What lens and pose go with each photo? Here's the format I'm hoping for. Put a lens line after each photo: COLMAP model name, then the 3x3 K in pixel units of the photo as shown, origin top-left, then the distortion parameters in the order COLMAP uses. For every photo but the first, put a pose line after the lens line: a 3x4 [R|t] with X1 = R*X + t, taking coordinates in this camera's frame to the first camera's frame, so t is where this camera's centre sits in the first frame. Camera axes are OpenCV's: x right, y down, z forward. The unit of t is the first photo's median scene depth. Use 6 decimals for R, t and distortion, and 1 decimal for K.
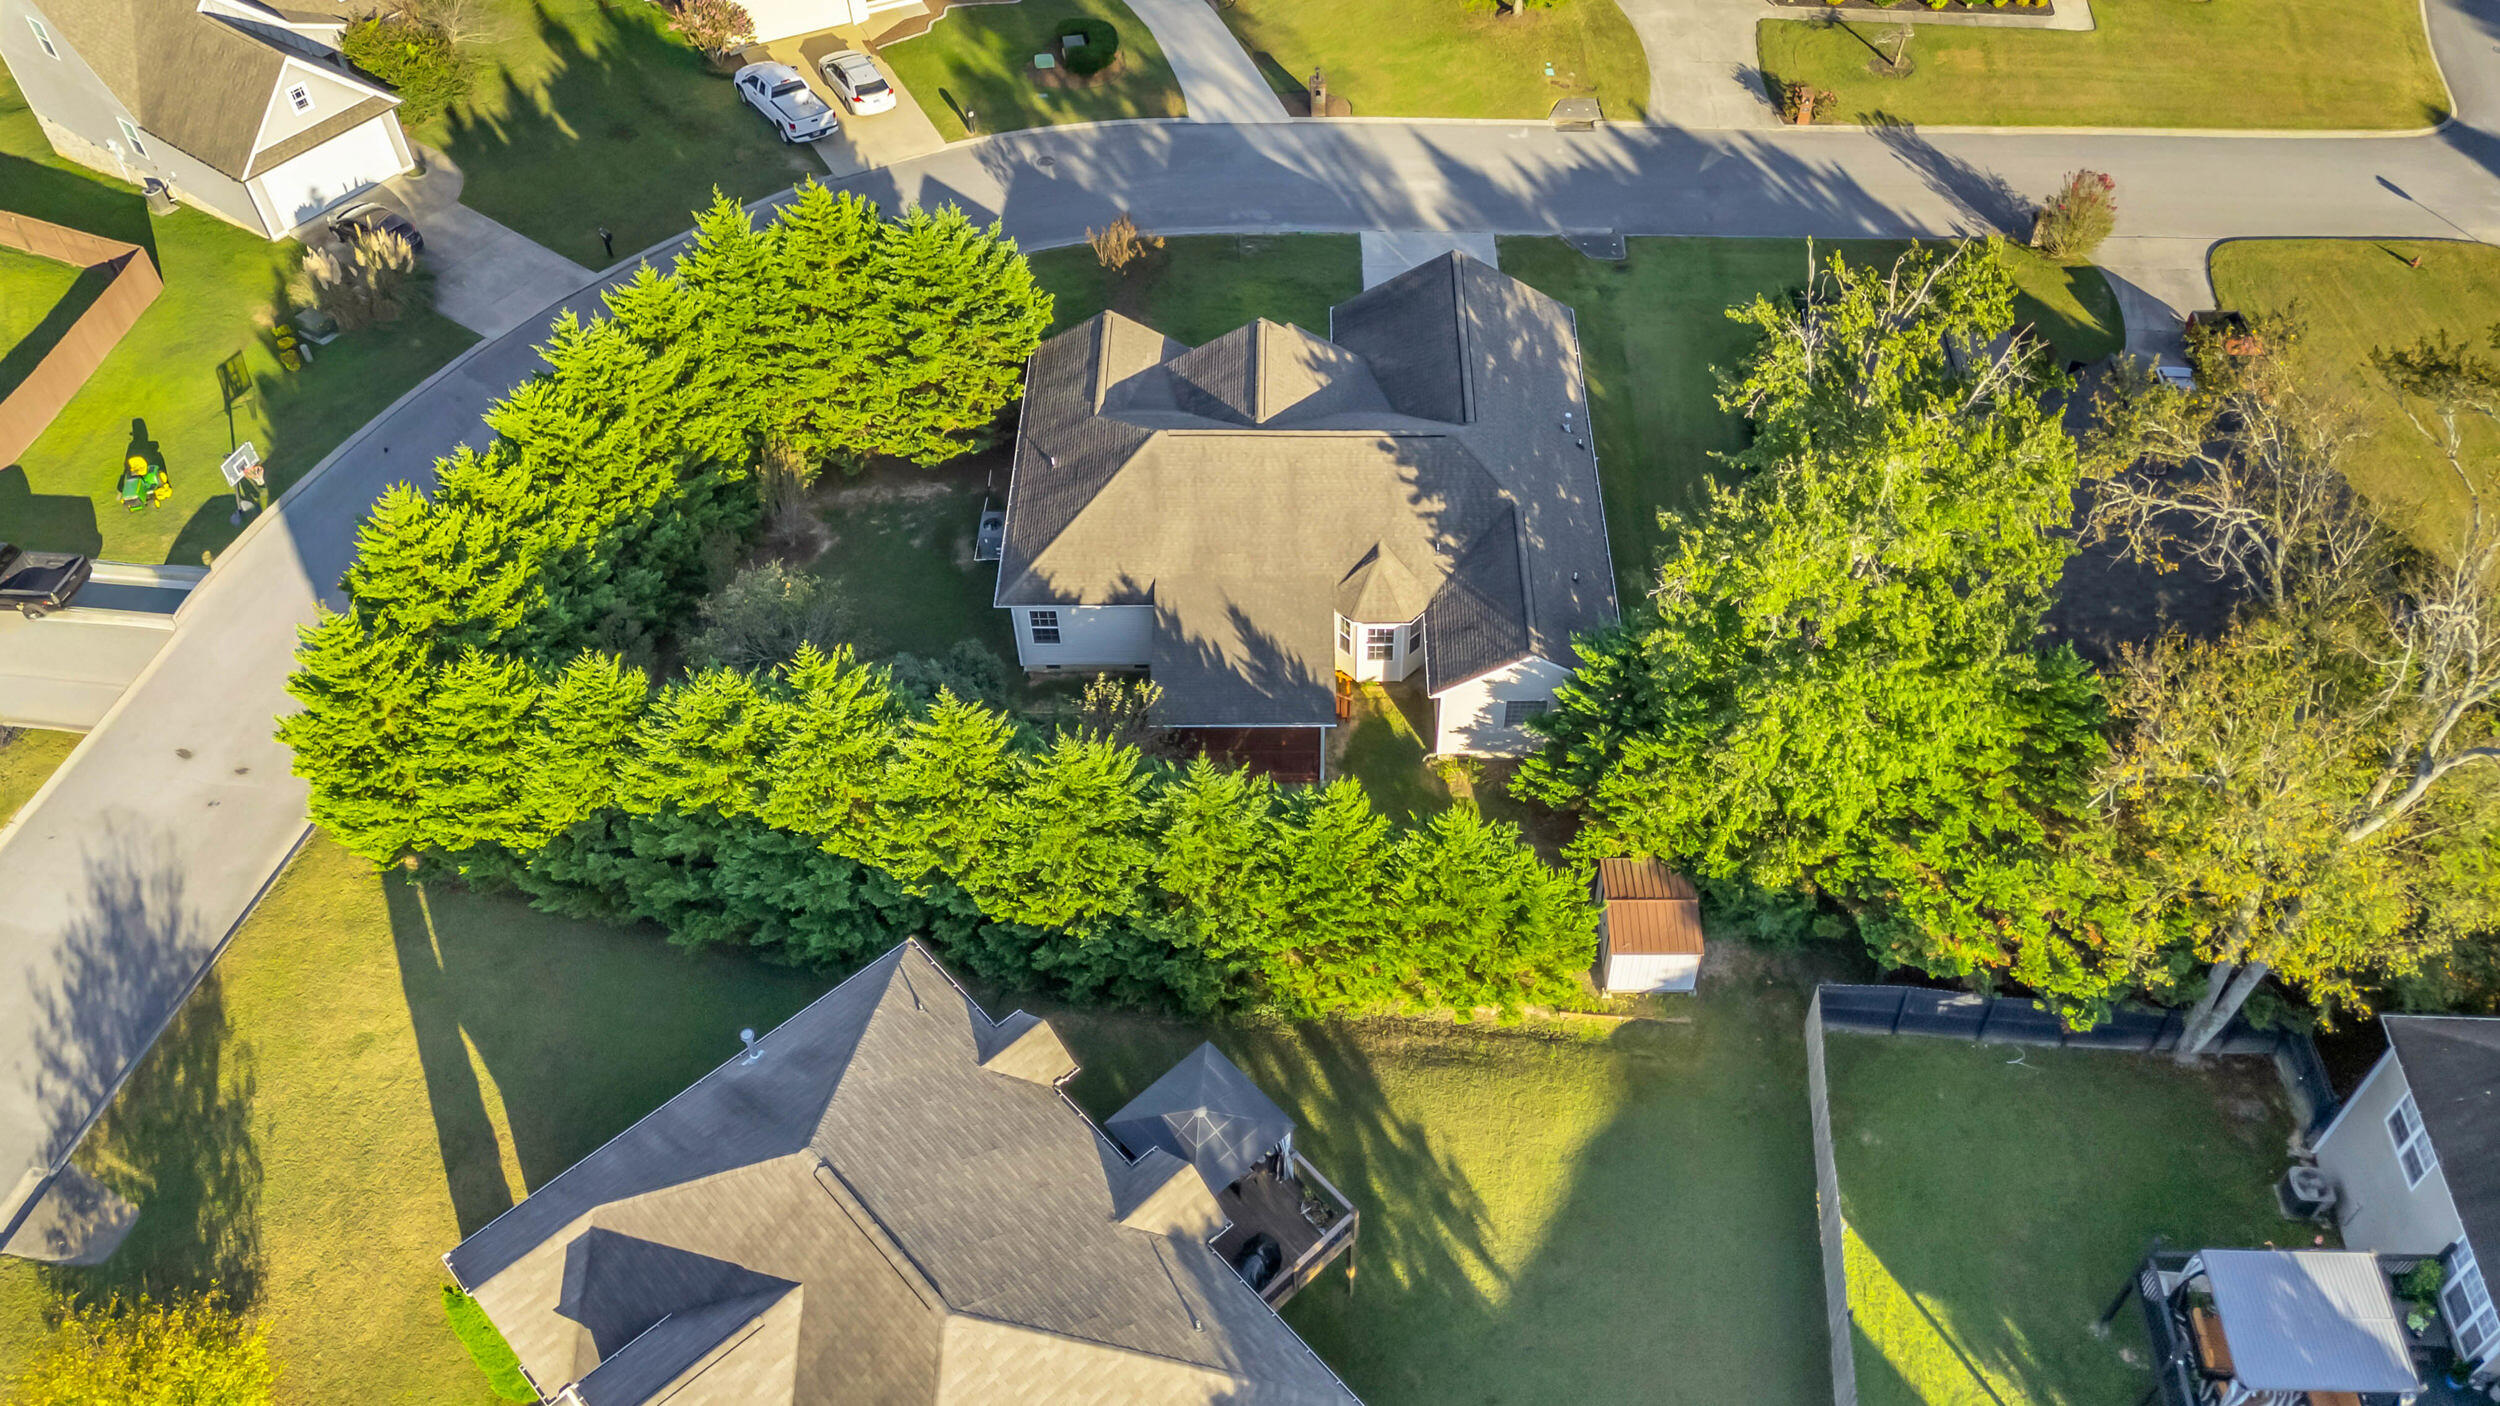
lens RADIAL K [[1847.4, 0, 1231.8], [0, 1847.4, 711.5], [0, 0, 1]] dist [0.041175, -0.006589]
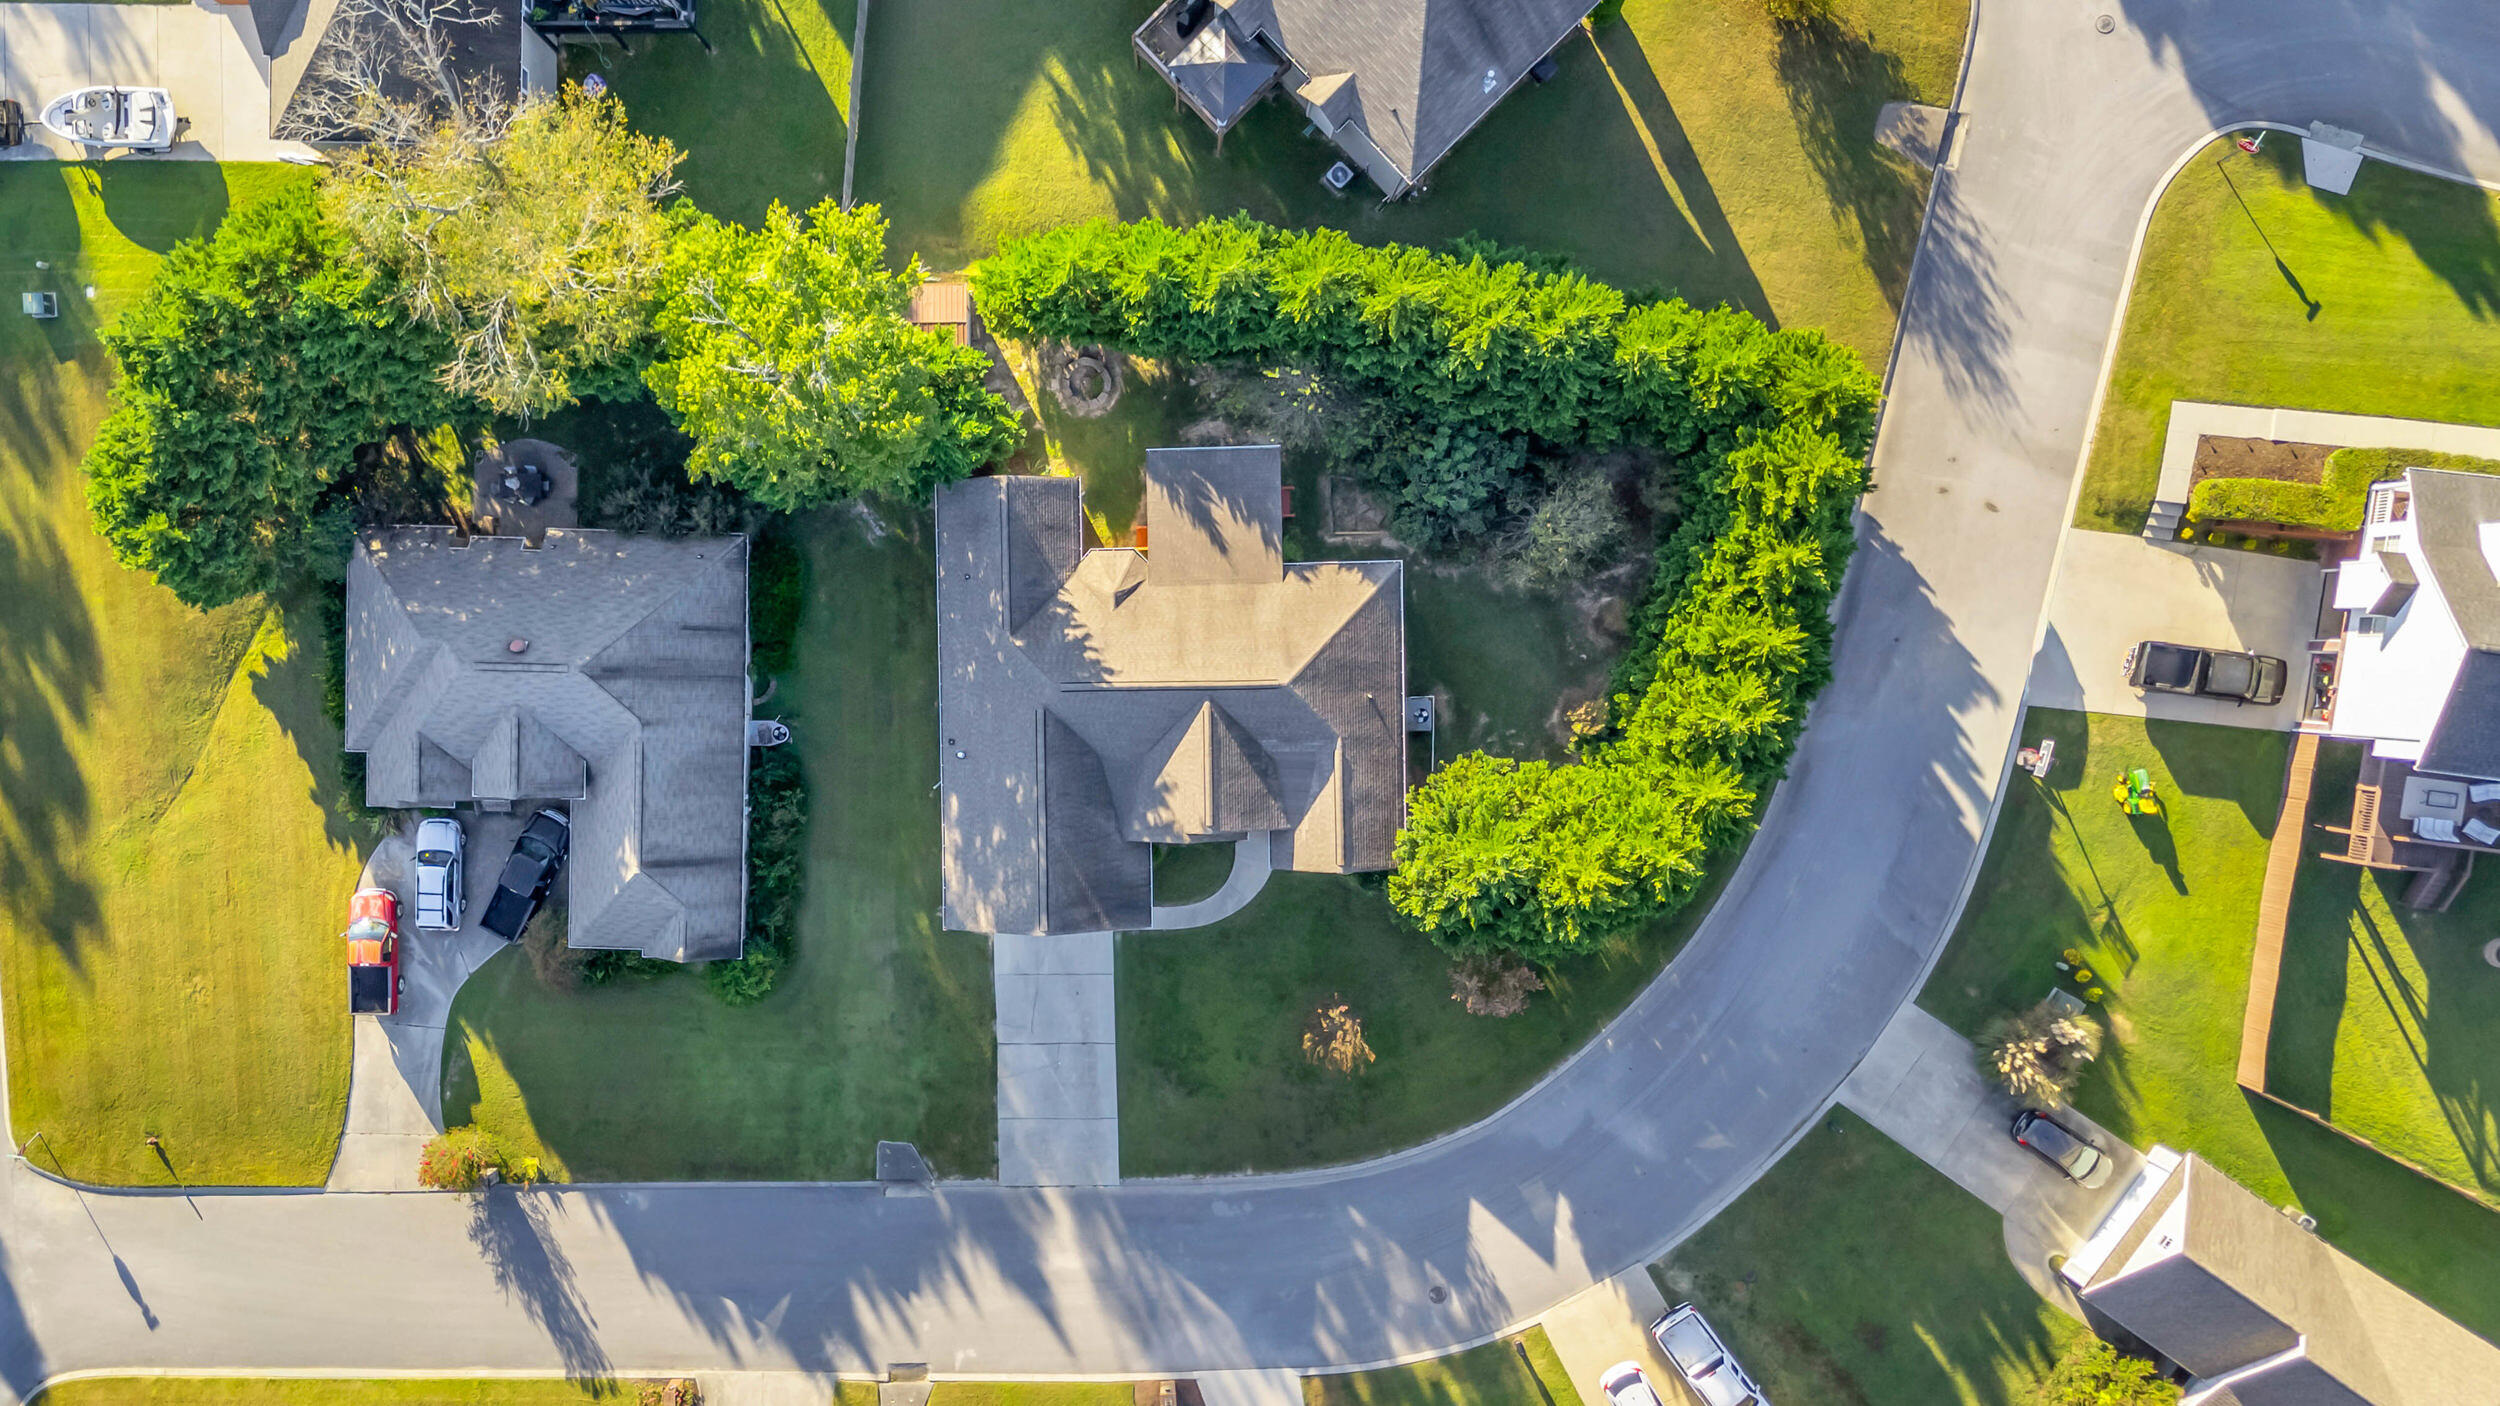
lens RADIAL K [[1847.4, 0, 1231.8], [0, 1847.4, 711.5], [0, 0, 1]] dist [0.041175, -0.006589]
pose [[-0.999277, 0.037866, -0.003447, 0.003853], [-0.031842, -0.783852, 0.620130, -0.958053], [0.020780, 0.619792, 0.784491, 0.017578]]
